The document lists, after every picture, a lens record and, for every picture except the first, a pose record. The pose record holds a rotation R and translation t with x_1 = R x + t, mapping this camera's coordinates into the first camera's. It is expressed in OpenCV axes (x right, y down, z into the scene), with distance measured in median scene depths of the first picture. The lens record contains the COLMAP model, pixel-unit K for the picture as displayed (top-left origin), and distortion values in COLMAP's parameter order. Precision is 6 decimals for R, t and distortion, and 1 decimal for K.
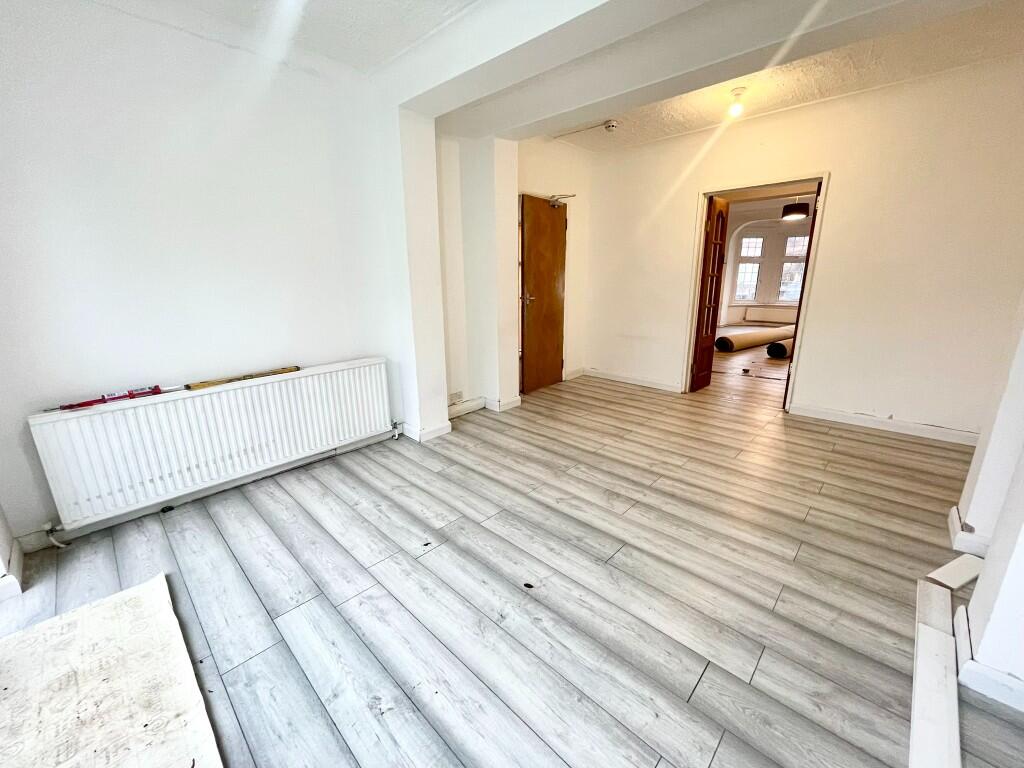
lens RADIAL K [[418.1, 0, 512.0], [0, 418.1, 384.0], [0, 0, 1]] dist [-0.003185, 0.000171]
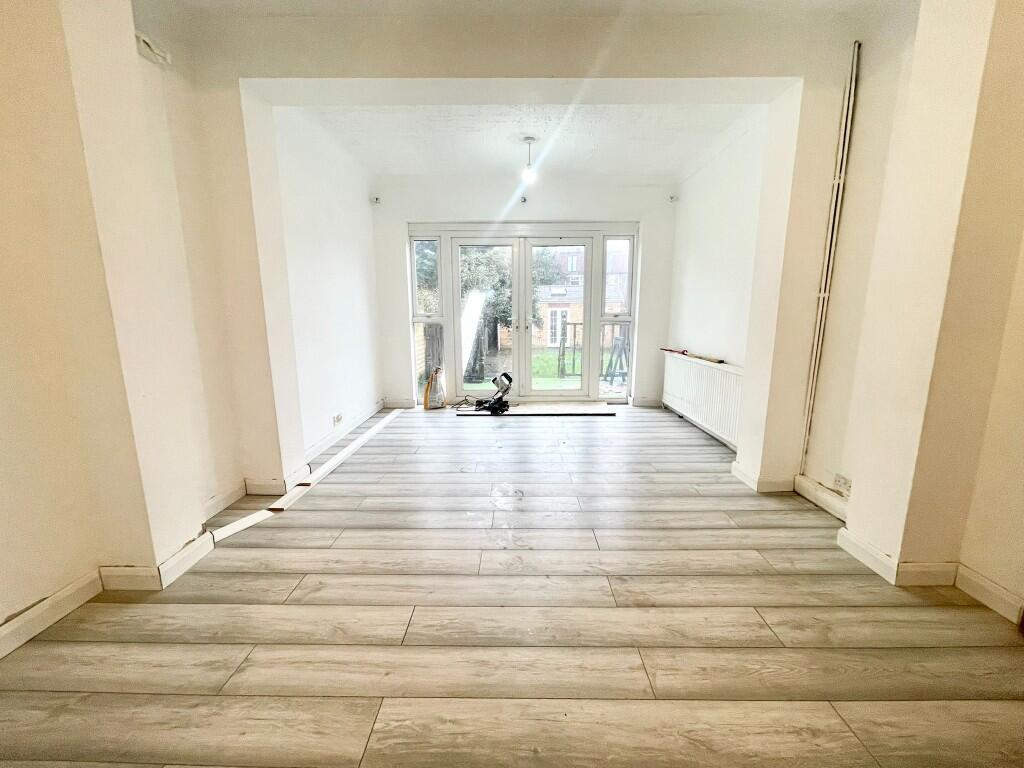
lens RADIAL K [[418.1, 0, 512.0], [0, 418.1, 384.0], [0, 0, 1]] dist [-0.003185, 0.000171]
pose [[-0.739103, 0.127858, -0.661347, 0.708335], [-0.162046, 0.919235, 0.358814, -0.284846], [0.653810, 0.372369, -0.658691, 1.238954]]
